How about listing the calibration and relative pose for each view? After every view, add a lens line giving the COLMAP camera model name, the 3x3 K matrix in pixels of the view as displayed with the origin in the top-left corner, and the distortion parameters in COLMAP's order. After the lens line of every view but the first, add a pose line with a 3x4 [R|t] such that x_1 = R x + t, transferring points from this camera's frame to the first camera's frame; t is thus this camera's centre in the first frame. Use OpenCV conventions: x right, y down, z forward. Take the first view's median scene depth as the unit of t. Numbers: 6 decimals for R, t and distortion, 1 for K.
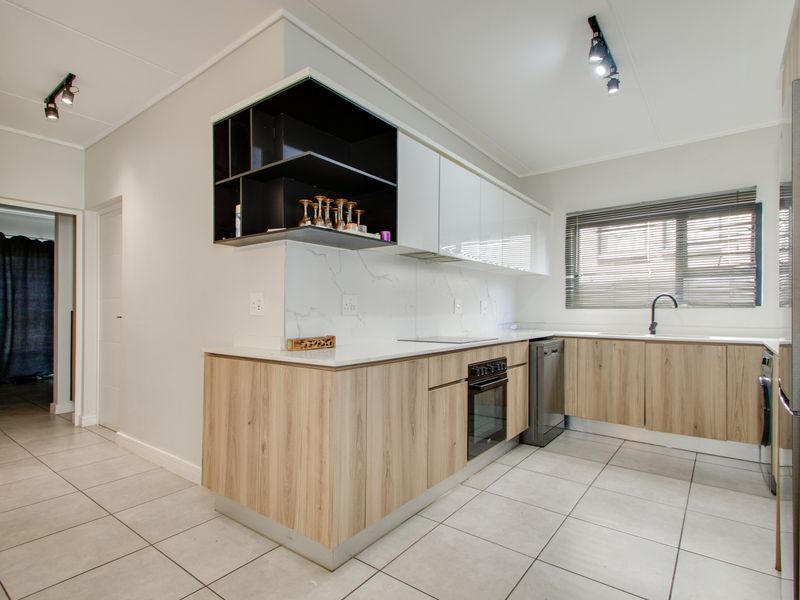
lens RADIAL K [[425.3, 0, 388.9], [0, 425.3, 310.8], [0, 0, 1]] dist [0.011331, -0.001133]
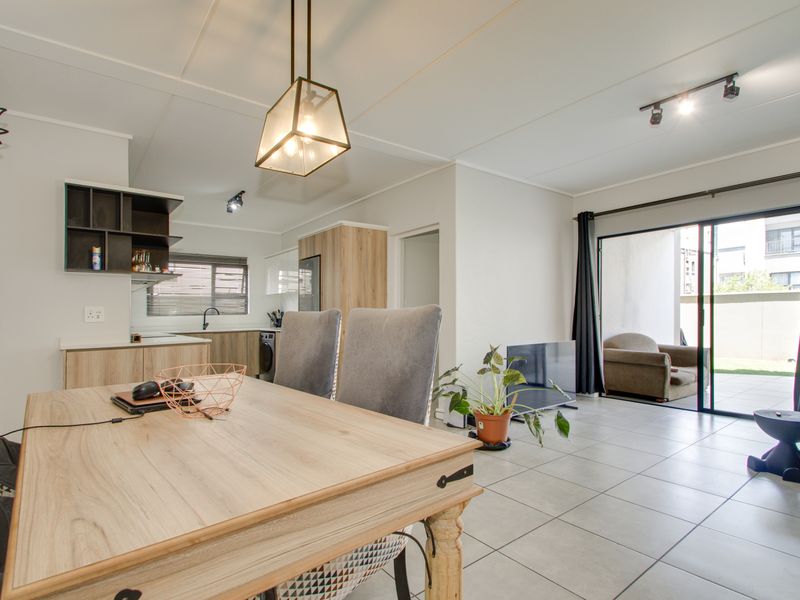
lens RADIAL K [[416.4, 0, 400.4], [0, 416.4, 312.4], [0, 0, 1]] dist [0.023490, -0.001182]
pose [[0.245672, -0.001001, 0.969353, -0.975935], [0.013884, 0.999901, -0.002486, -0.002011], [-0.969254, 0.014069, 0.245661, -0.247652]]
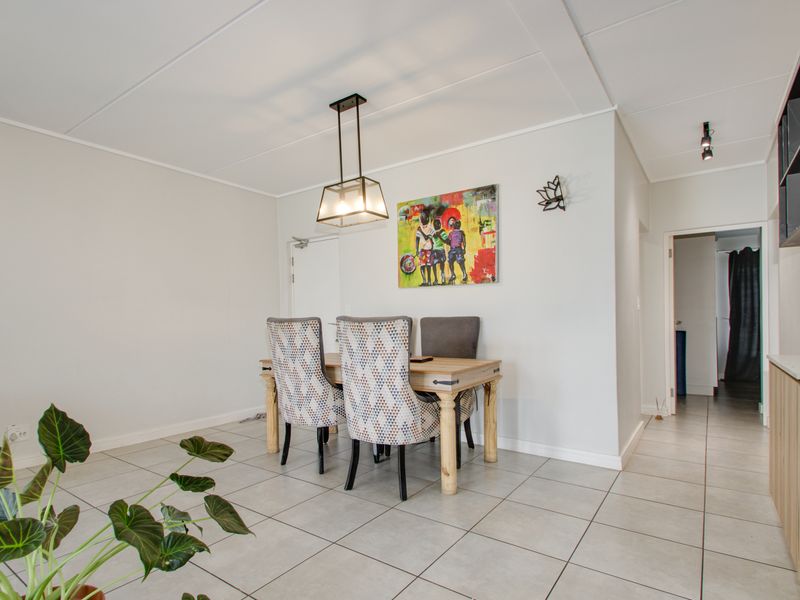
lens RADIAL K [[436.0, 0, 404.6], [0, 436.0, 321.0], [0, 0, 1]] dist [0.002723, -0.000022]
pose [[0.046139, 0.000557, -0.998935, 0.378762], [0.011833, 0.999929, 0.001104, 0.000411], [0.998865, -0.011871, 0.046130, 0.072736]]
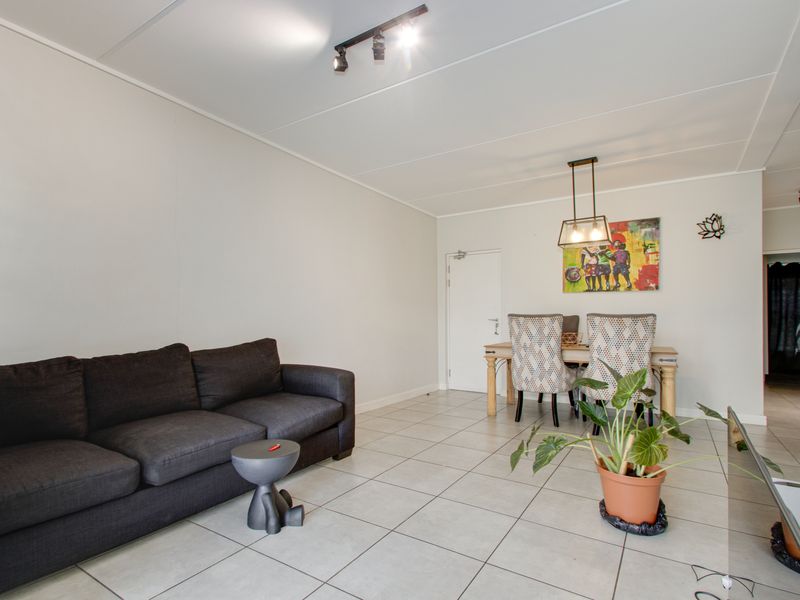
lens RADIAL K [[416.4, 0, 400.4], [0, 416.4, 312.4], [0, 0, 1]] dist [0.023490, -0.001182]
pose [[0.080526, -0.017120, -0.996605, 0.628912], [-0.001701, 0.999849, -0.017313, 0.008527], [0.996751, 0.003090, 0.080485, -0.601318]]
